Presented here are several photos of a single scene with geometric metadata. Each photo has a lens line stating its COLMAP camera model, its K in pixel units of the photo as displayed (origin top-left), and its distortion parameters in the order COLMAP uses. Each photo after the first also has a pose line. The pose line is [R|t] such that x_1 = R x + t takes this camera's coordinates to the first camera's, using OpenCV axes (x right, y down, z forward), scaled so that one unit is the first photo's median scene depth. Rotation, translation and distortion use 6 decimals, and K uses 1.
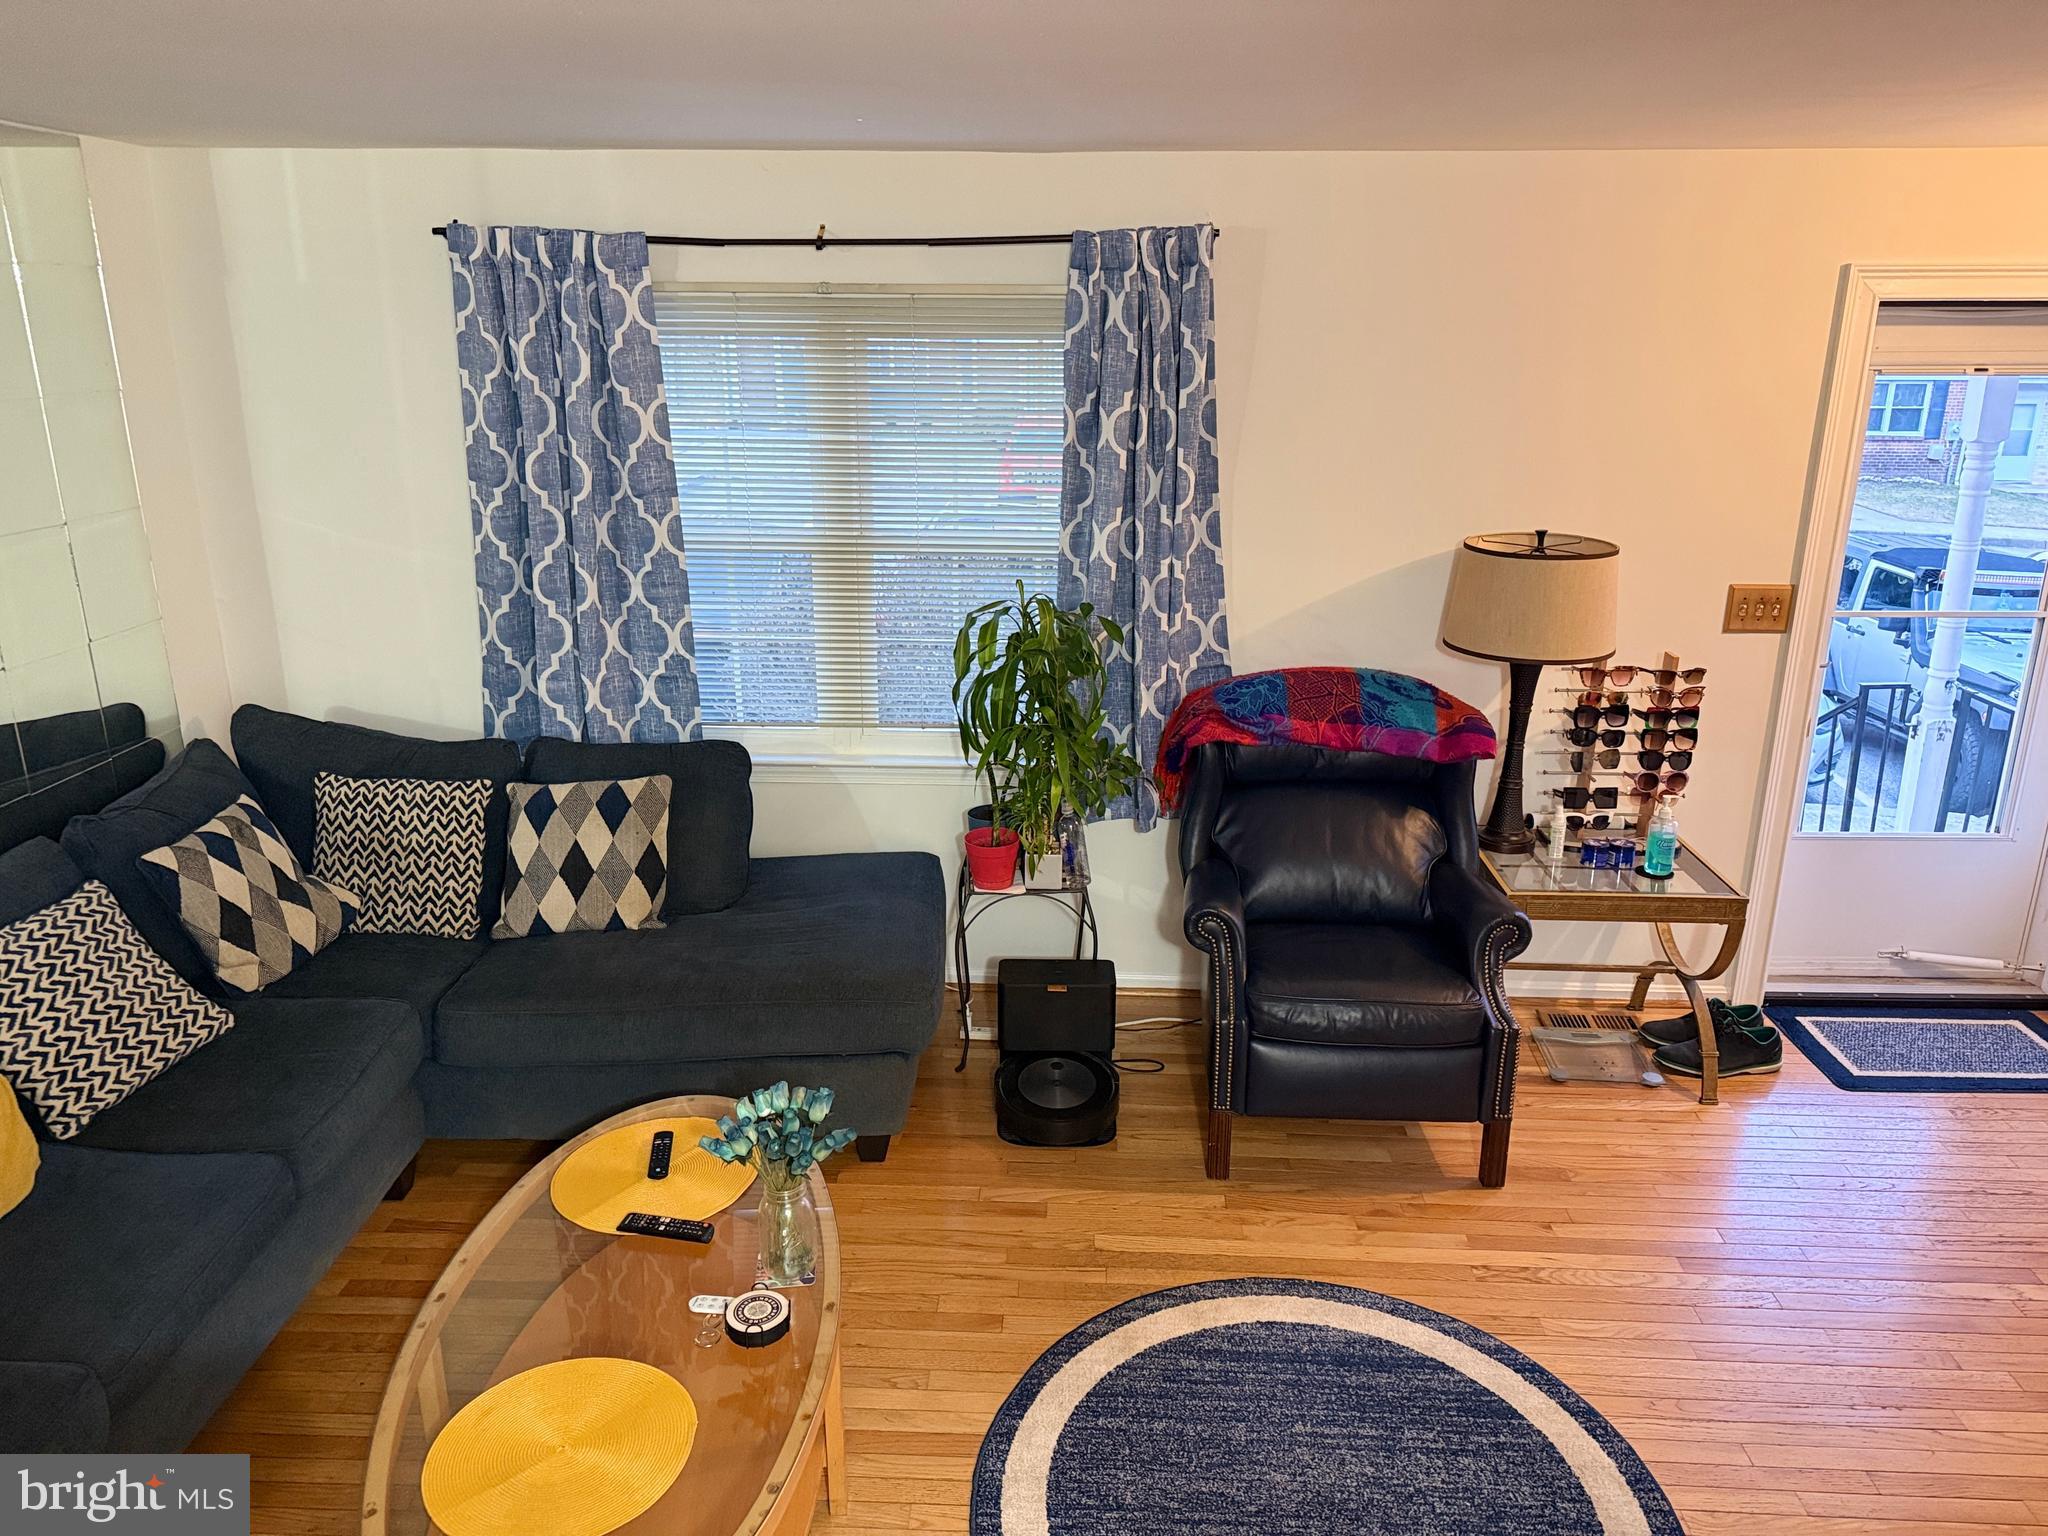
lens RADIAL K [[1435.6, 0, 1038.6], [0, 1435.6, 780.9], [0, 0, 1]] dist [0.056385, -0.065316]
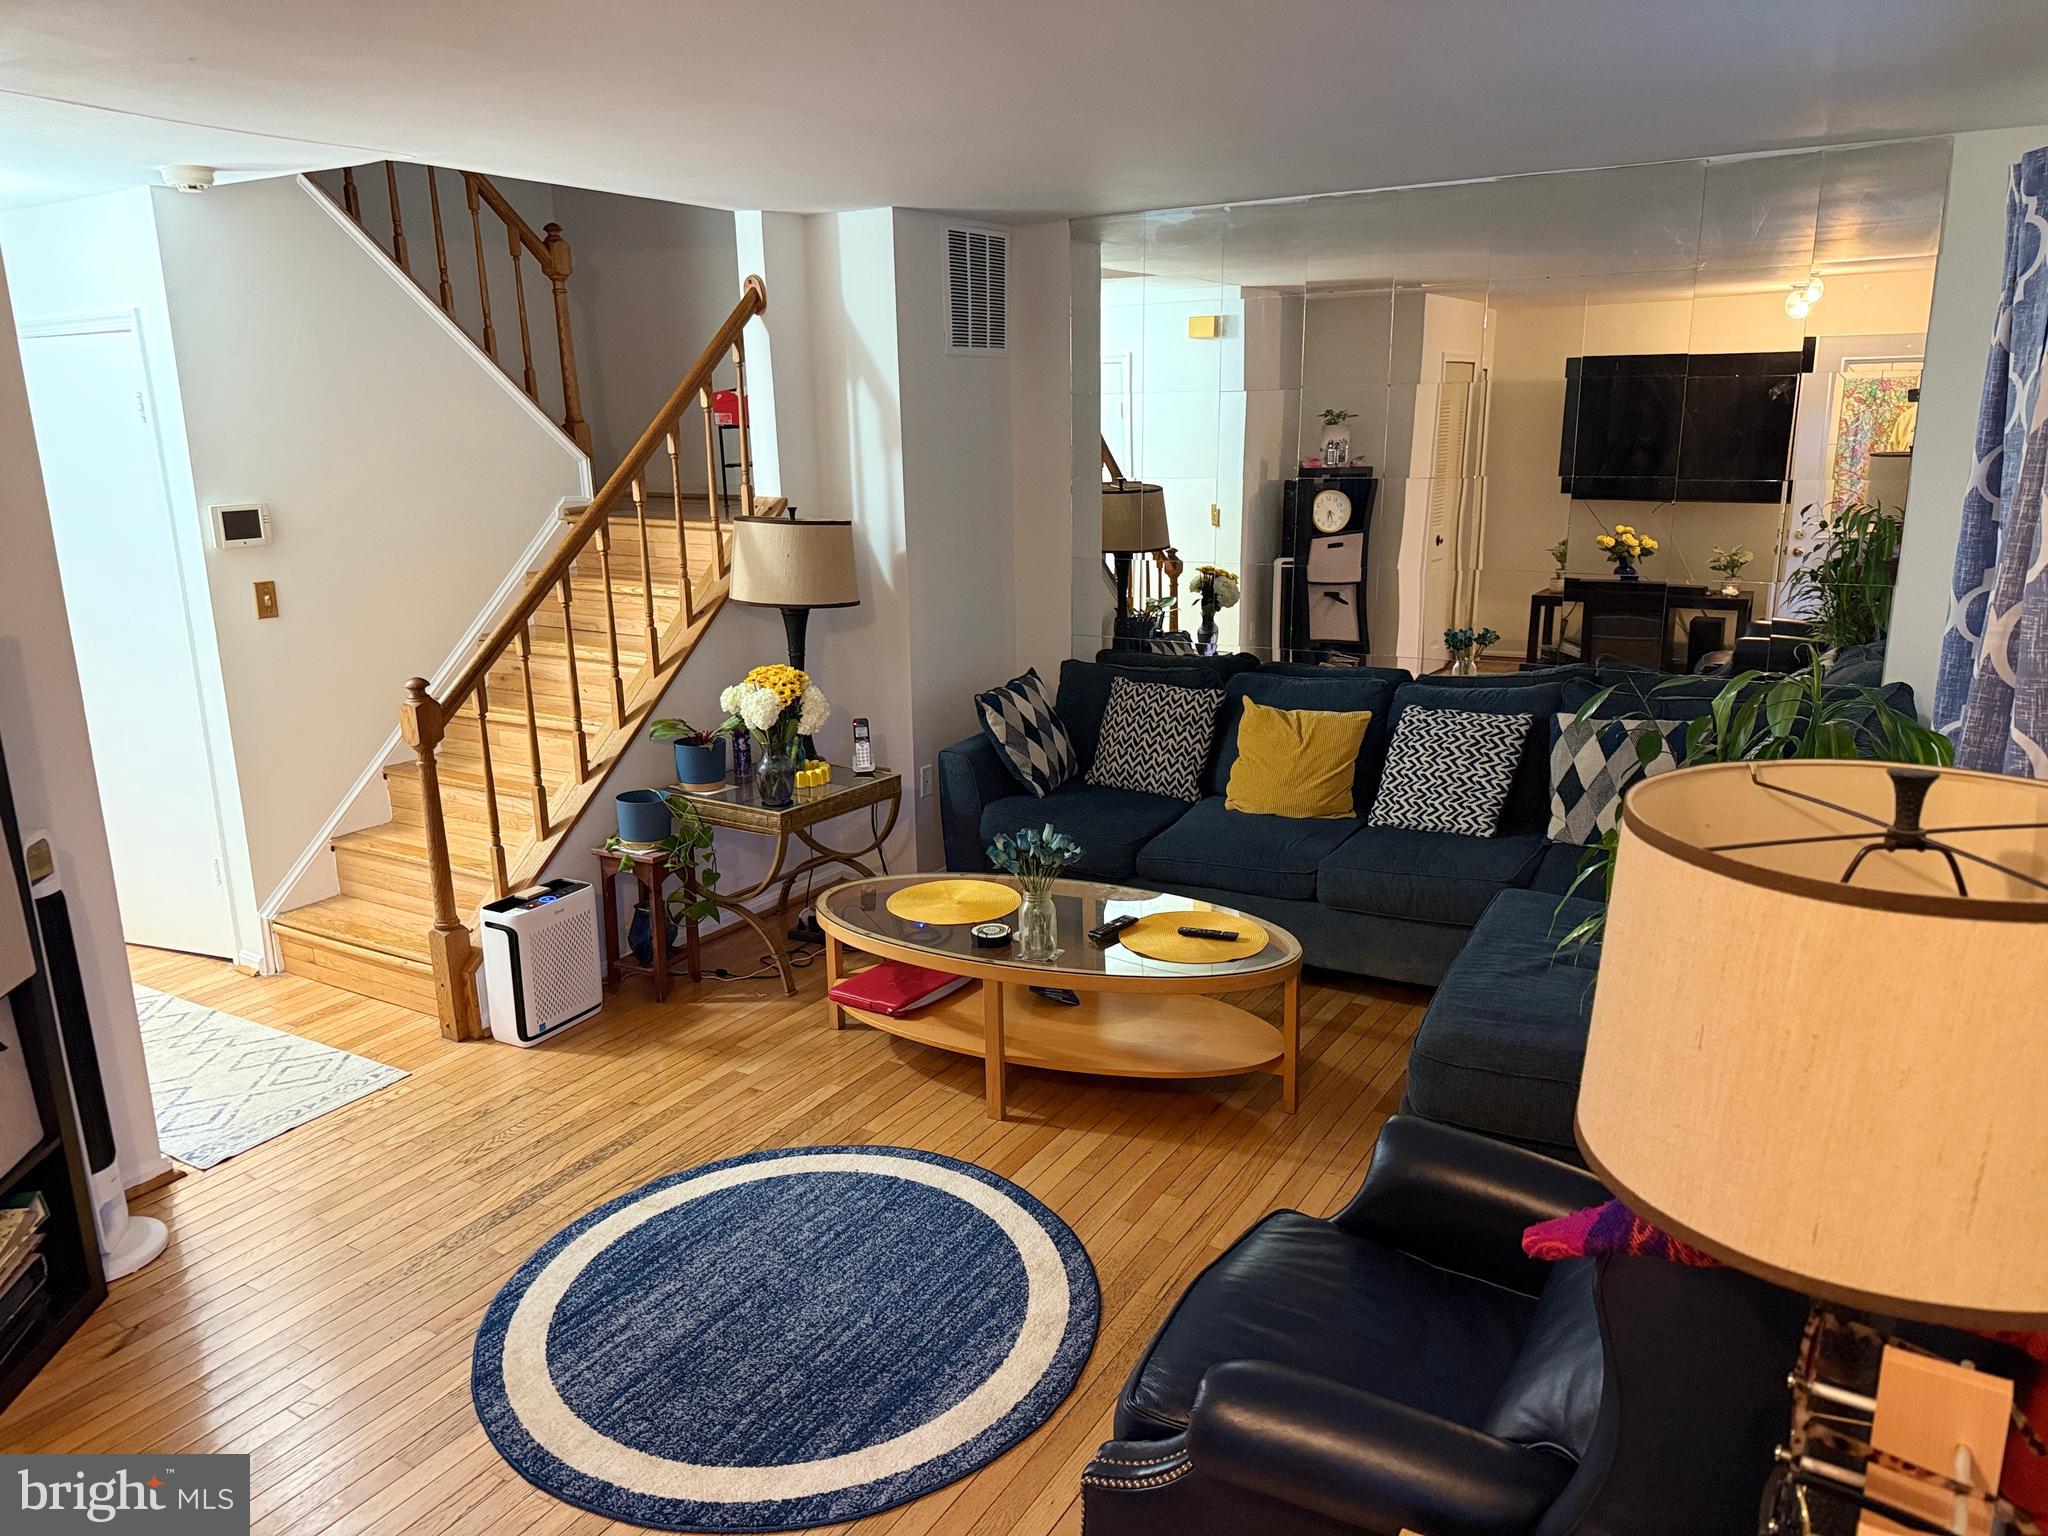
lens RADIAL K [[1435.6, 0, 1029.2], [0, 1435.6, 765.5], [0, 0, 1]] dist [0.056385, -0.065316]
pose [[-0.485216, 0.209861, -0.848837, 0.892927], [-0.245496, 0.899028, 0.362601, -0.313224], [0.839224, 0.384326, -0.384703, 1.293961]]
